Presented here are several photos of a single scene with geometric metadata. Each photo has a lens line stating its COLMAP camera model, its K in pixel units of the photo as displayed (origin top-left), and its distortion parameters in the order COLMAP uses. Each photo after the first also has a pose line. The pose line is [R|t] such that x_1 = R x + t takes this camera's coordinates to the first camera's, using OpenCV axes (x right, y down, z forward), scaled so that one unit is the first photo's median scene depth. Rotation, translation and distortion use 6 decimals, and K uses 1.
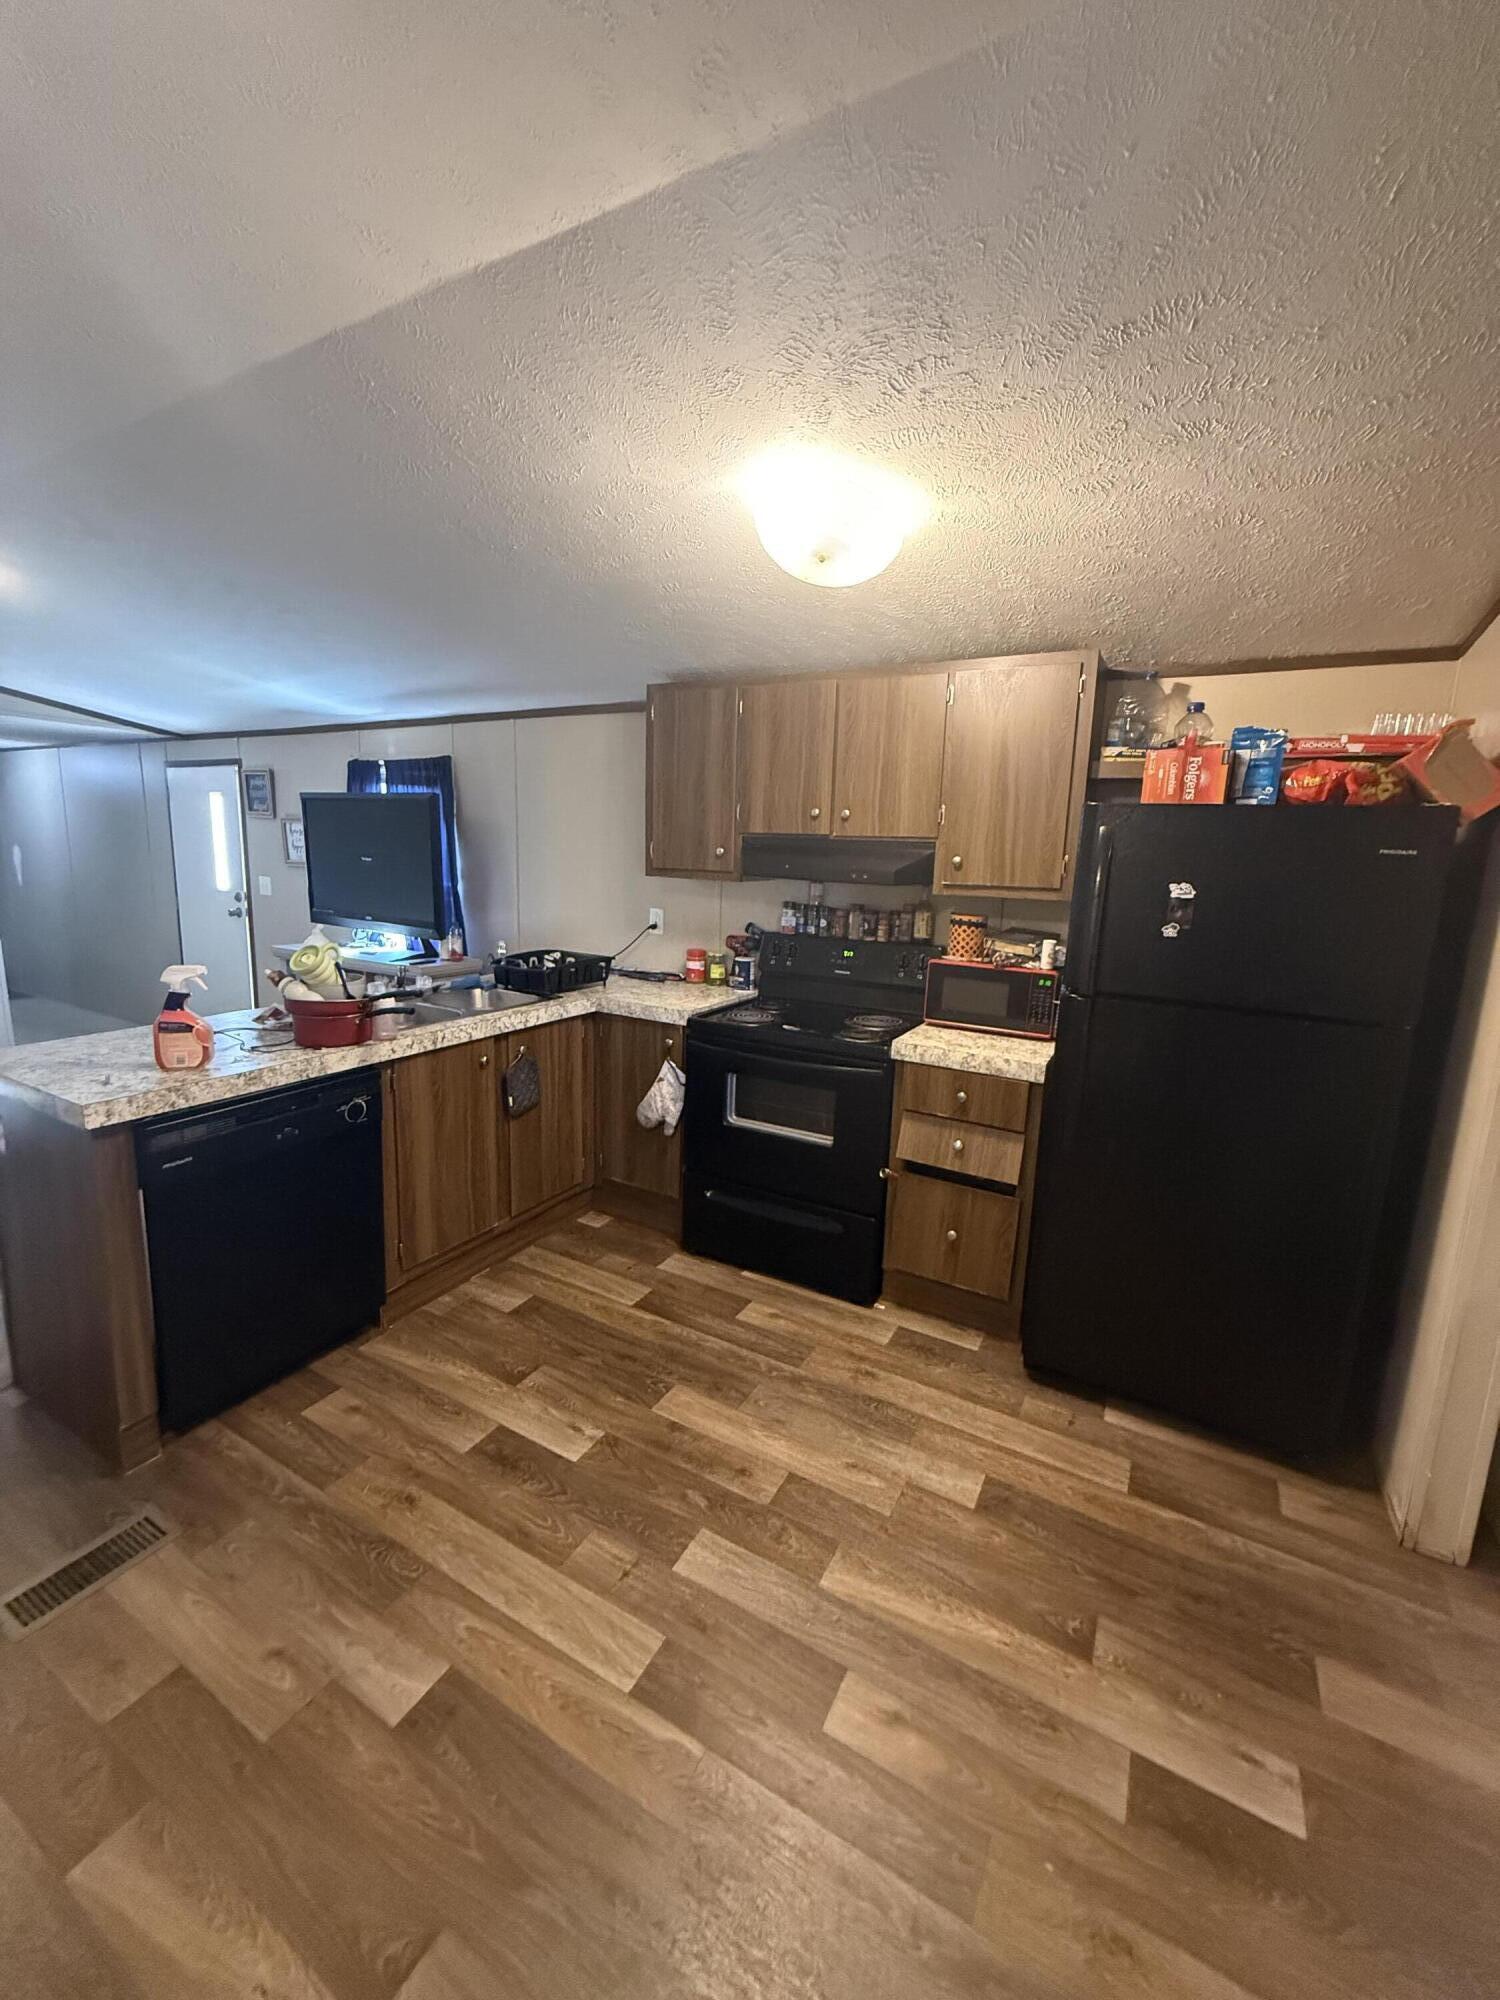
lens RADIAL K [[800.7, 0, 748.9], [0, 800.7, 993.7], [0, 0, 1]] dist [0.001305, 0.000341]
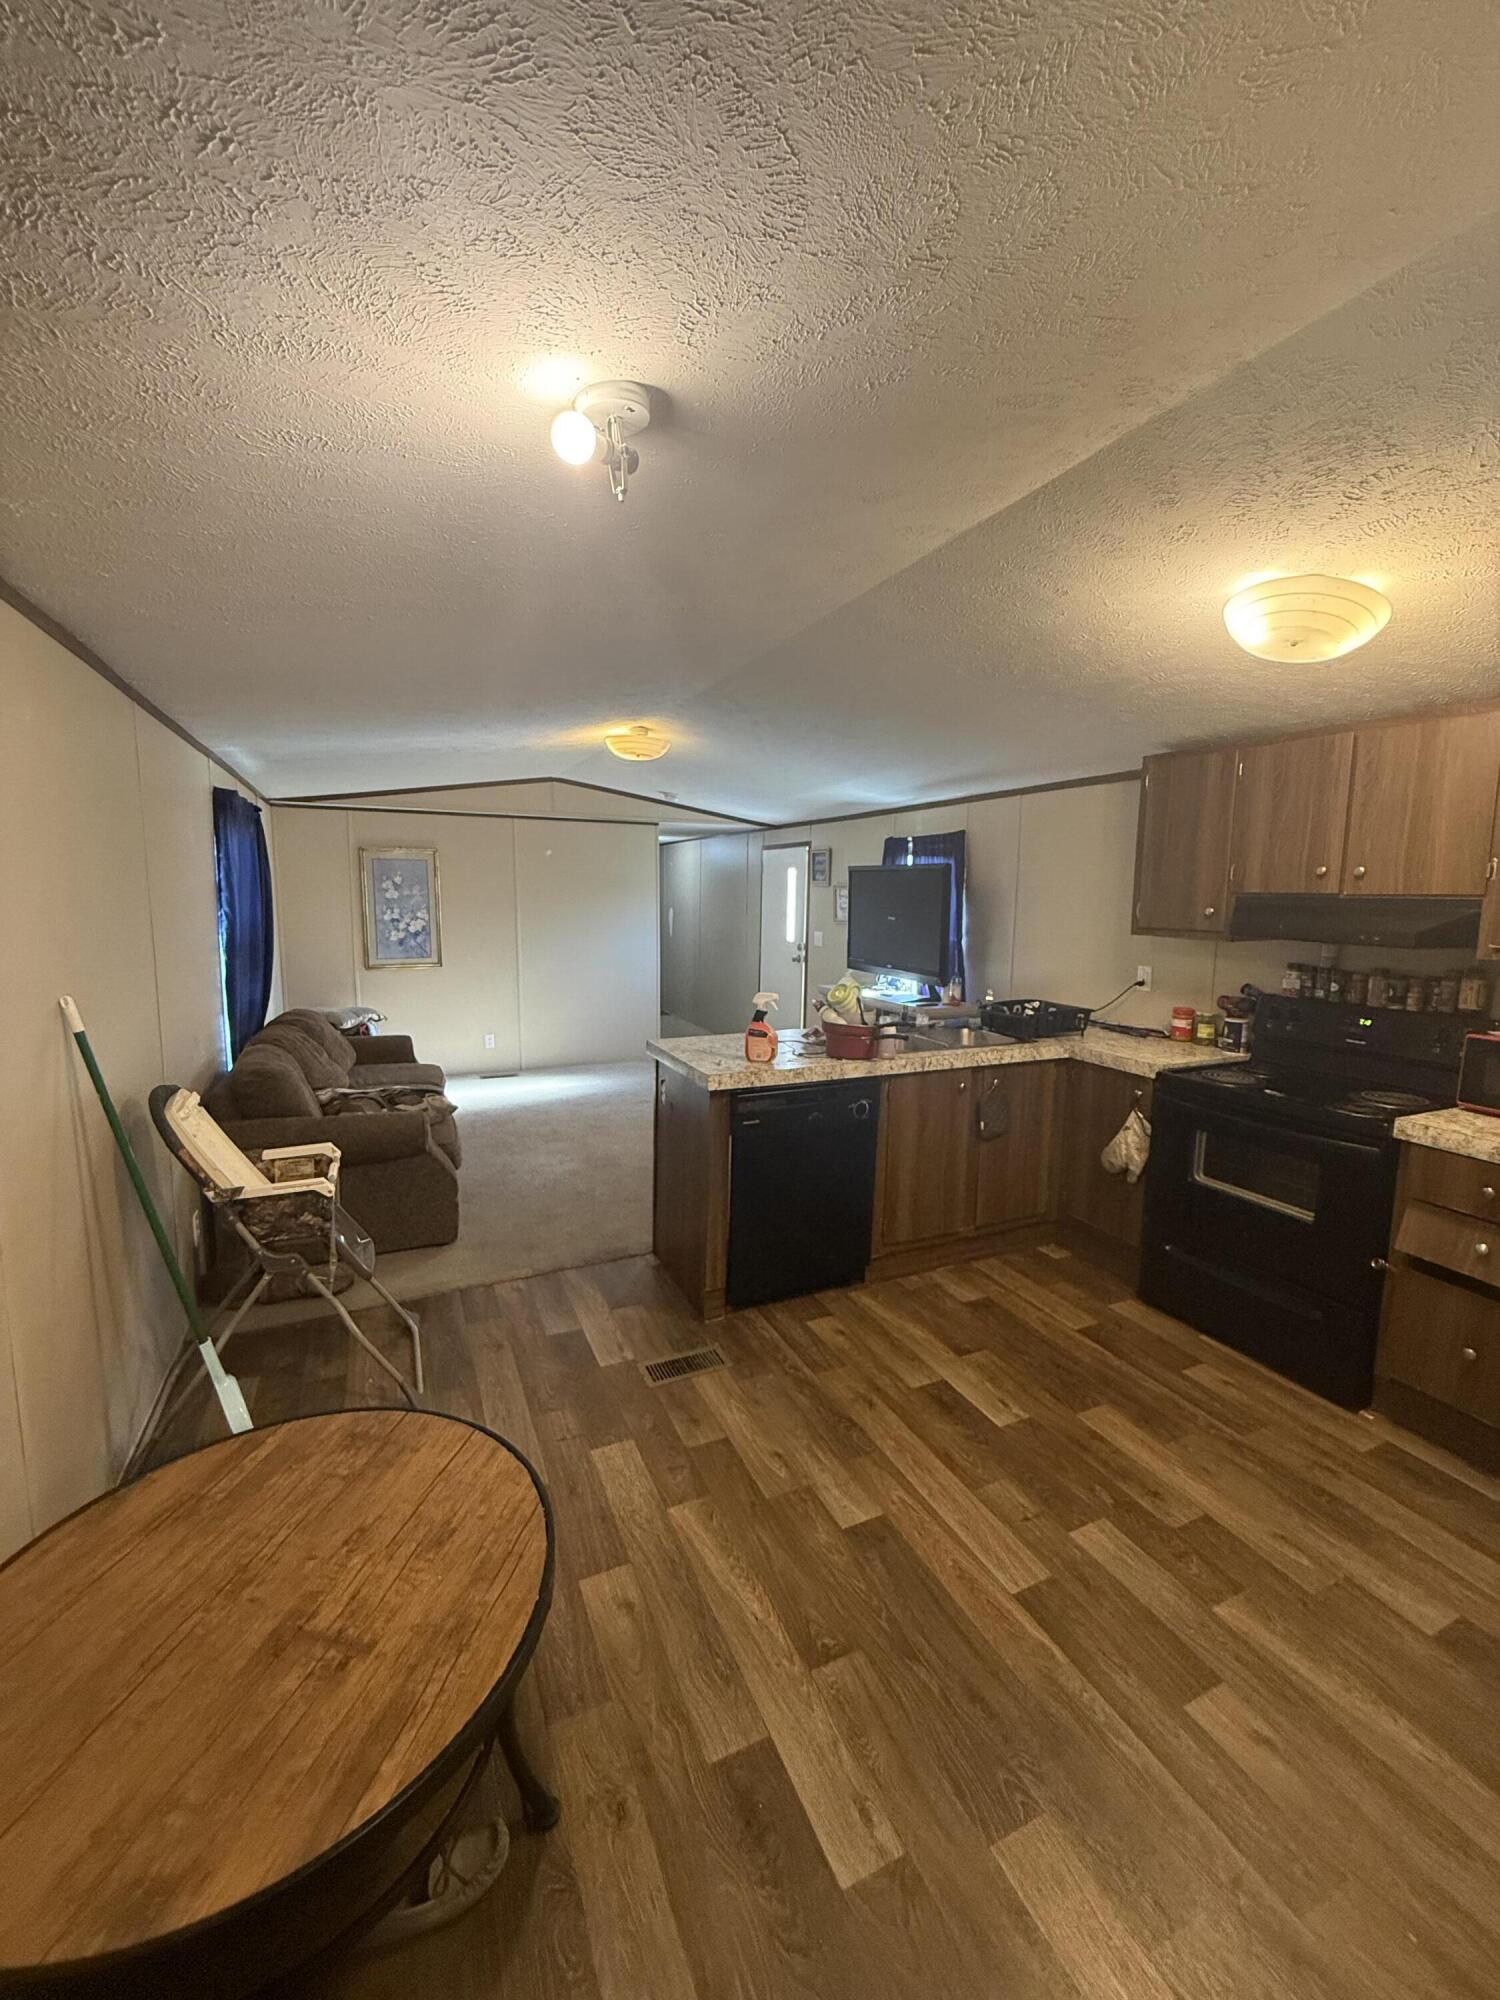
lens RADIAL K [[800.7, 0, 748.9], [0, 800.7, 993.7], [0, 0, 1]] dist [0.001305, 0.000341]
pose [[0.810017, 0.052401, -0.584060, 0.105525], [-0.090851, 0.995188, -0.036712, 0.017884], [0.579326, 0.082800, 0.810880, -0.171125]]
